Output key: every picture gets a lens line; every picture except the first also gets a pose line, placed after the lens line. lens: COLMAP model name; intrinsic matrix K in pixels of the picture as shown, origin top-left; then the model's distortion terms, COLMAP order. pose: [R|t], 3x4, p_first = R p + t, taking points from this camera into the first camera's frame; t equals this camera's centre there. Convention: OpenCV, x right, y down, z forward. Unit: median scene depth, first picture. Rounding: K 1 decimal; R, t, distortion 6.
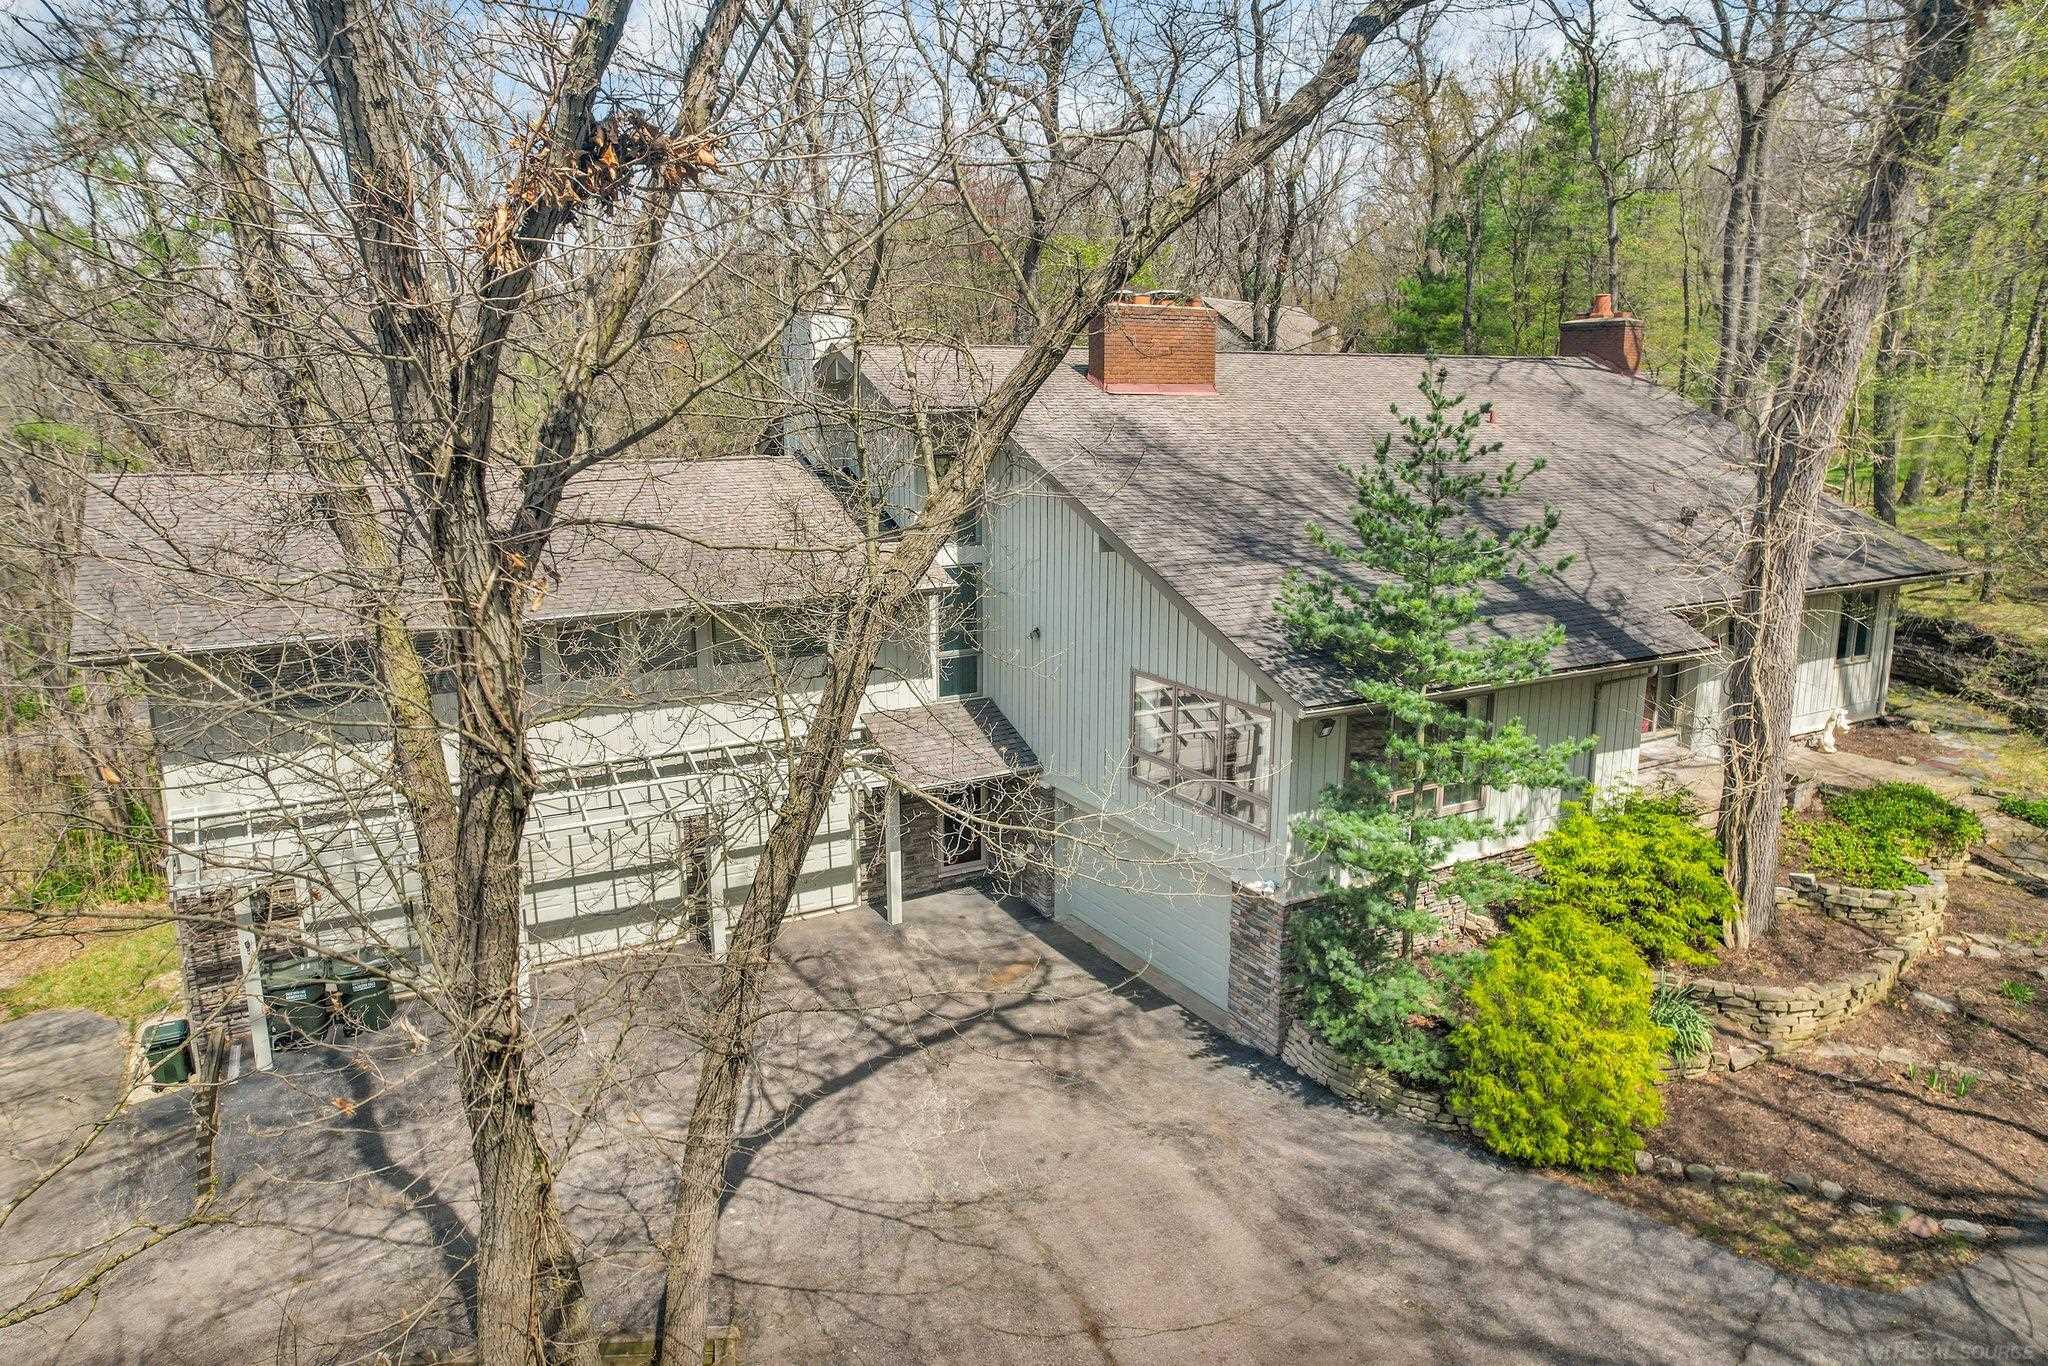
lens RADIAL K [[1301.5, 0, 1024.0], [0, 1301.5, 683.0], [0, 0, 1]] dist [-0.084766, 0.069356]
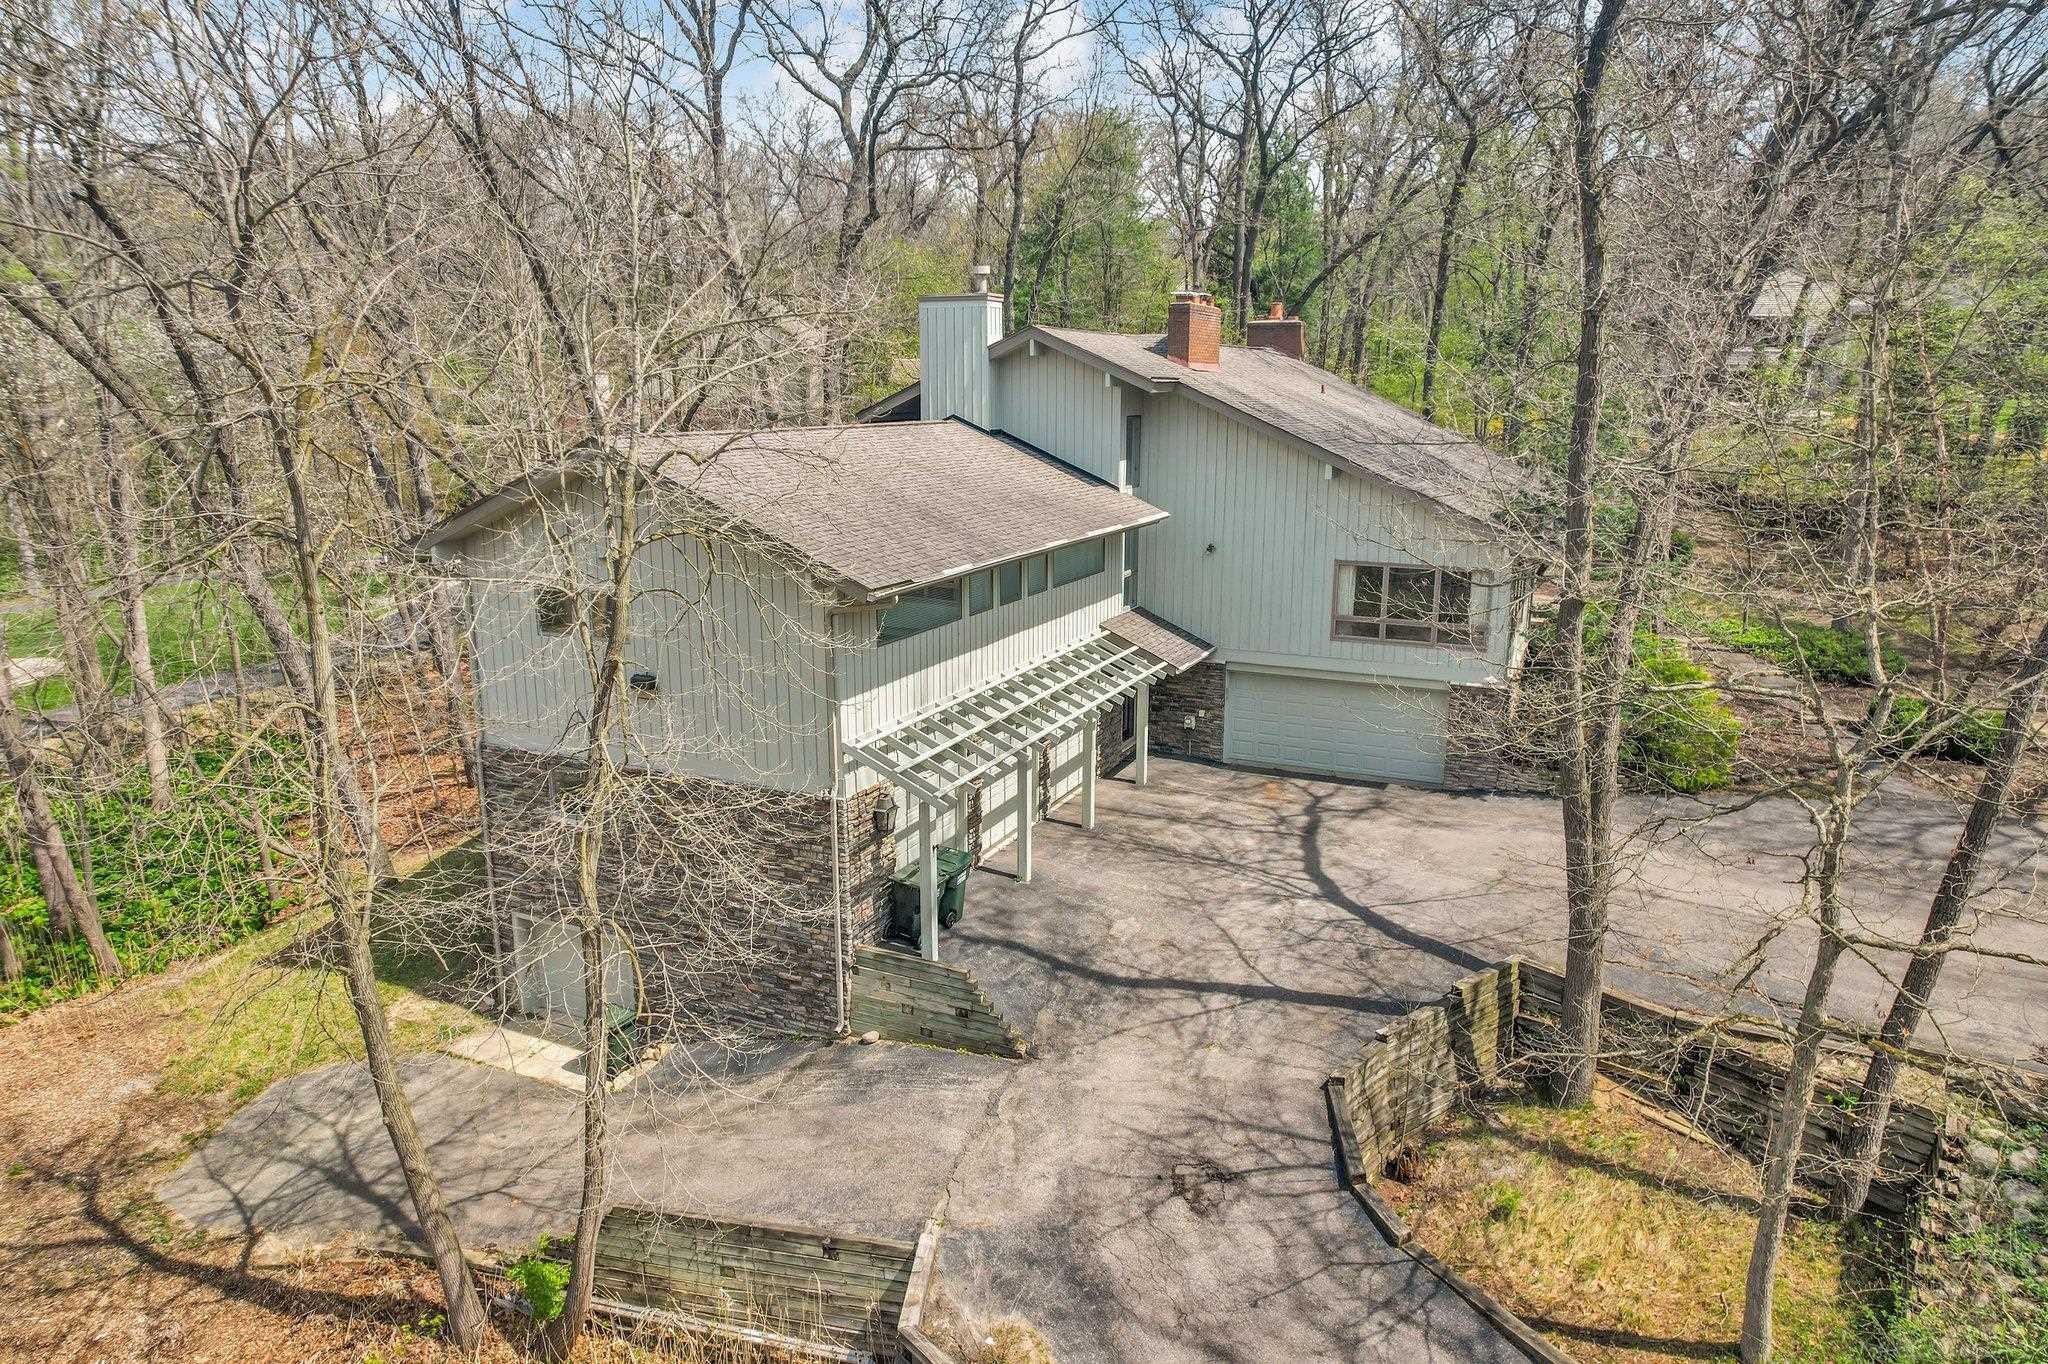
lens RADIAL K [[1301.5, 0, 1024.0], [0, 1301.5, 682.0], [0, 0, 1]] dist [-0.084766, 0.069356]
pose [[0.824789, -0.124626, 0.551536, -0.967643], [0.122206, 0.991644, 0.041322, 0.020953], [-0.552077, 0.033319, 0.833127, -0.001566]]
